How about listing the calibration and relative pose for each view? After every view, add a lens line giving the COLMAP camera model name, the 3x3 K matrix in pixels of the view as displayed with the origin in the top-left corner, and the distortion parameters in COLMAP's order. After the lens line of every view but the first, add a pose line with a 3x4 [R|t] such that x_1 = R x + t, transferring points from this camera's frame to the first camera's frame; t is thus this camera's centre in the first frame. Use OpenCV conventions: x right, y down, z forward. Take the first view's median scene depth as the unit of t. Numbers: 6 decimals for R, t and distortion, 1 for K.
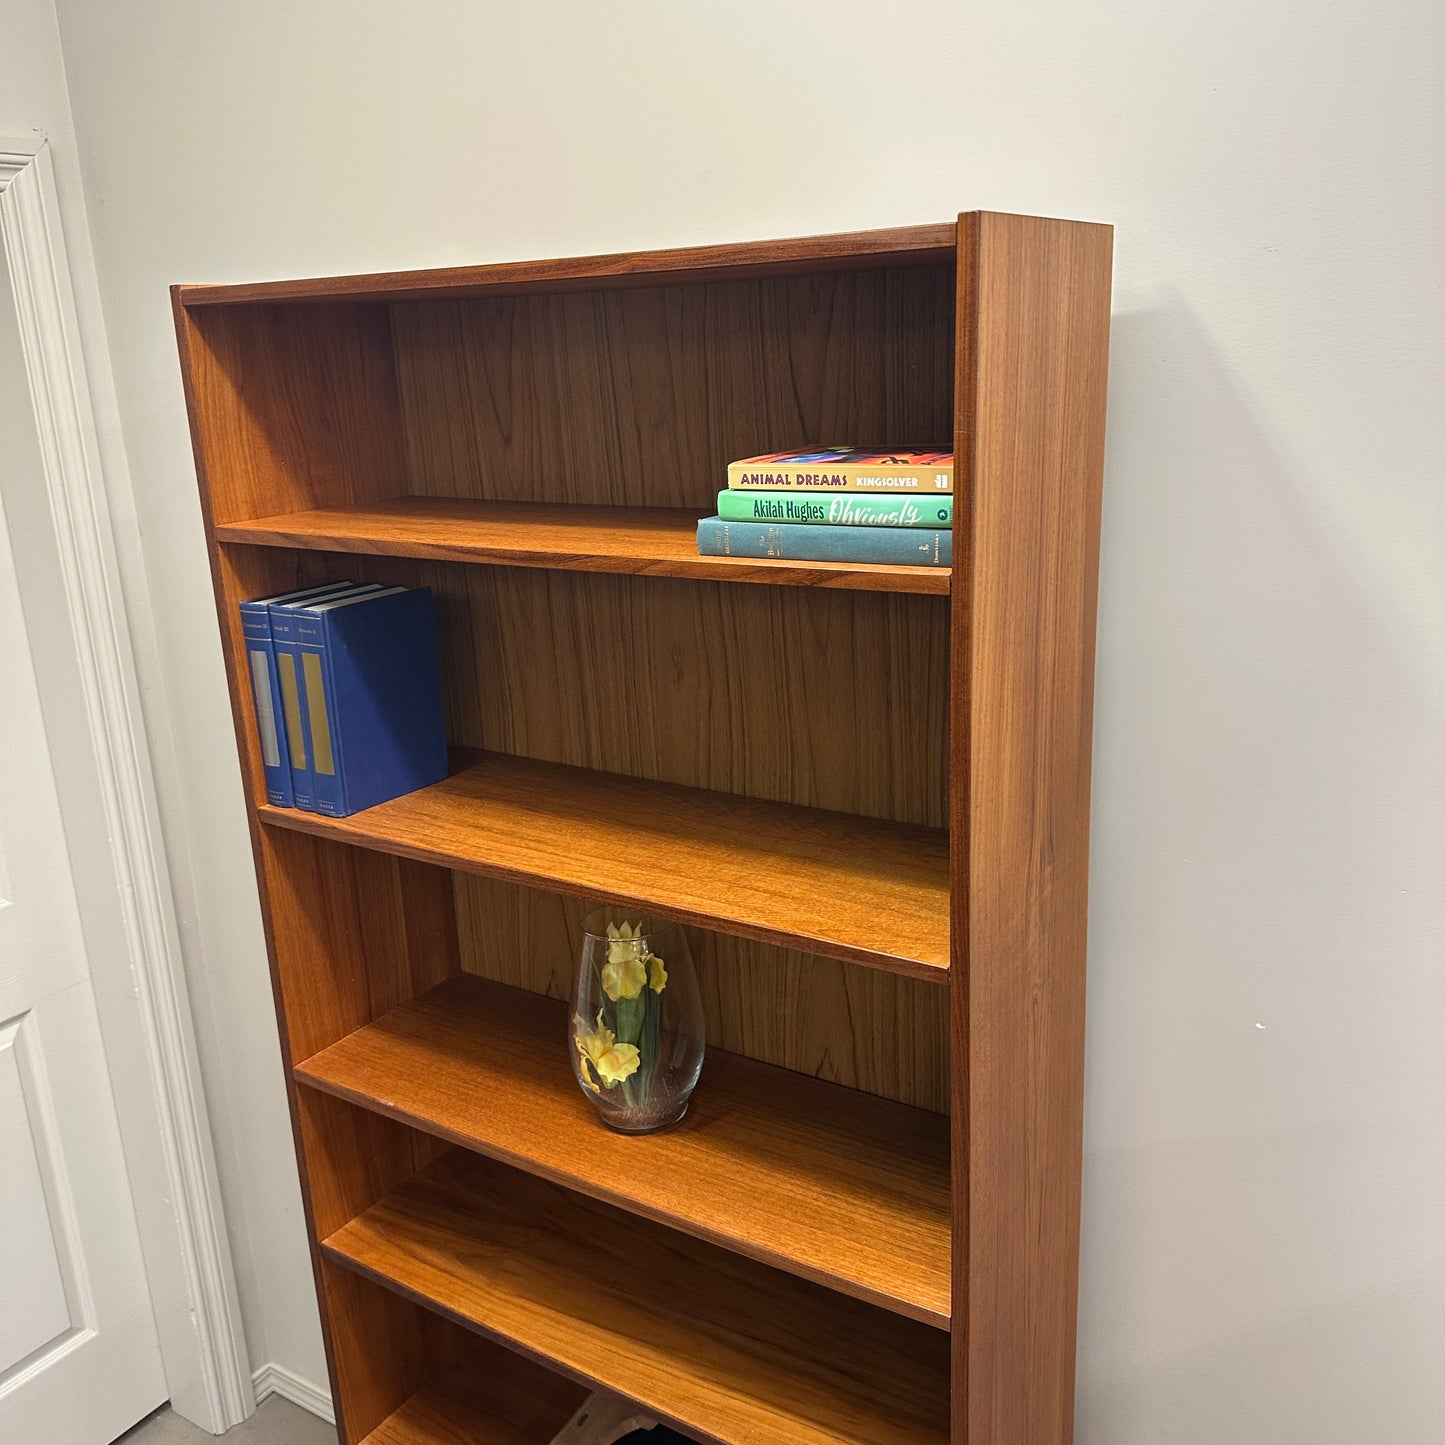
lens RADIAL K [[1342.0, 0, 714.6], [0, 1342.0, 723.0], [0, 0, 1]] dist [0.161738, -0.319690]
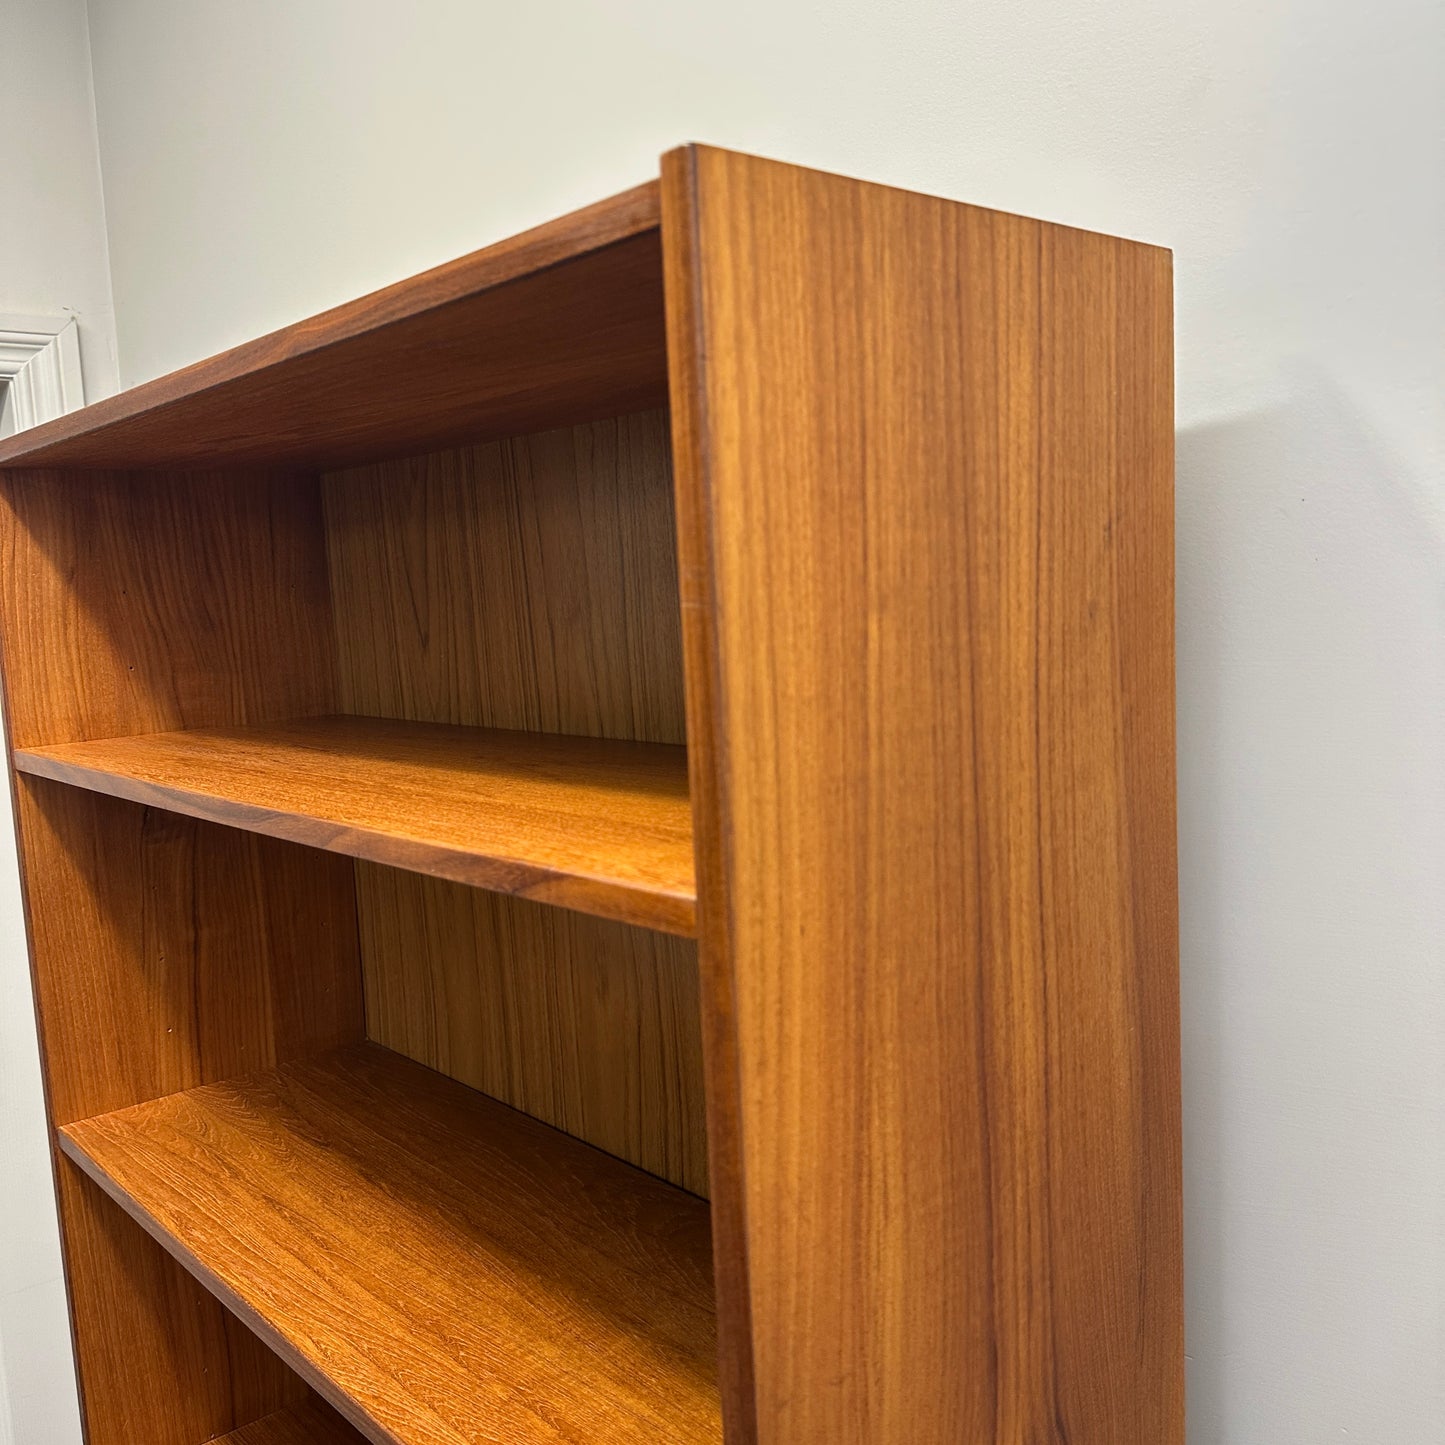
lens RADIAL K [[1346.9, 0, 715.1], [0, 1346.9, 734.2], [0, 0, 1]] dist [0.137304, -0.280861]
pose [[0.965232, 0.026100, -0.260089, 0.206897], [-0.065740, 0.987260, -0.144901, -0.067575], [0.252993, 0.156962, 0.954650, 0.369572]]
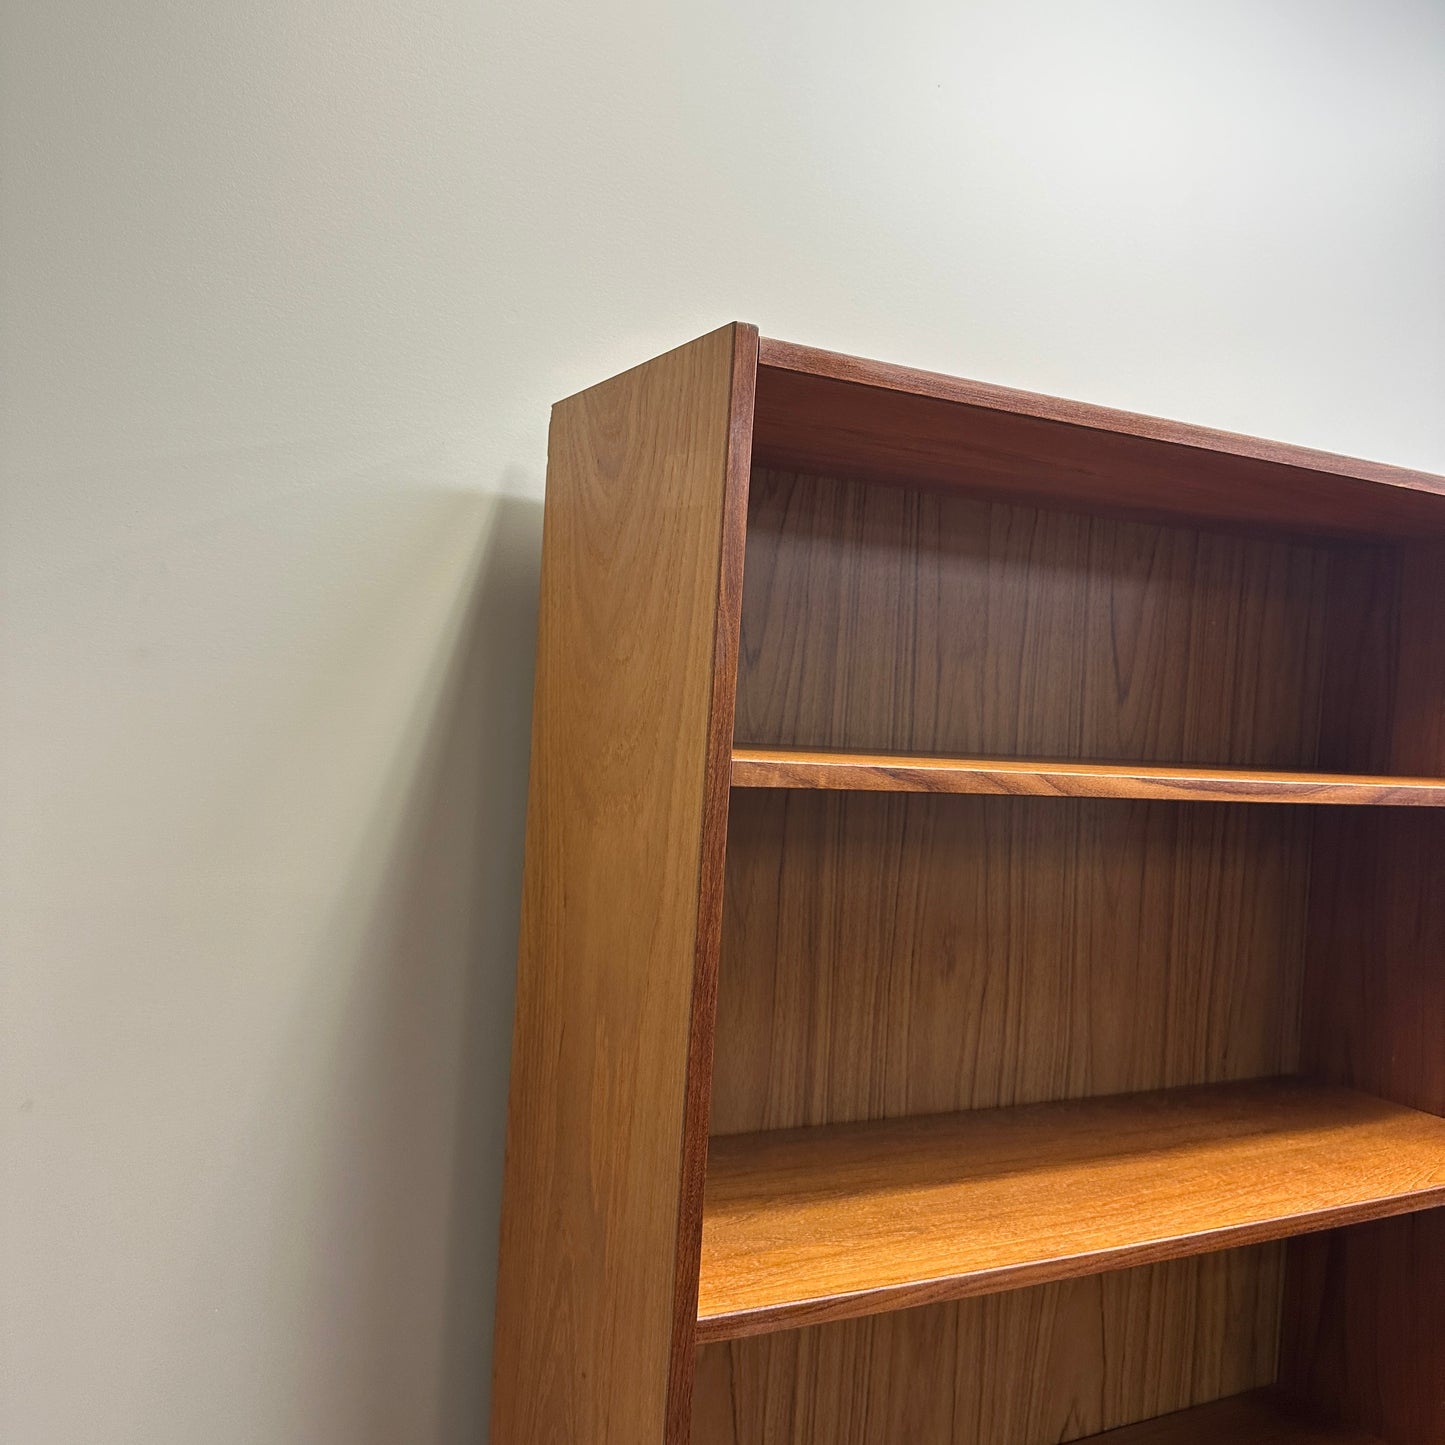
lens RADIAL K [[1343.6, 0, 732.8], [0, 1343.6, 731.9], [0, 0, 1]] dist [0.150192, -0.302352]
pose [[0.471363, 0.053634, 0.880307, -0.827357], [0.166684, 0.974742, -0.148639, -0.074847], [-0.866045, 0.216797, 0.450517, 0.754844]]
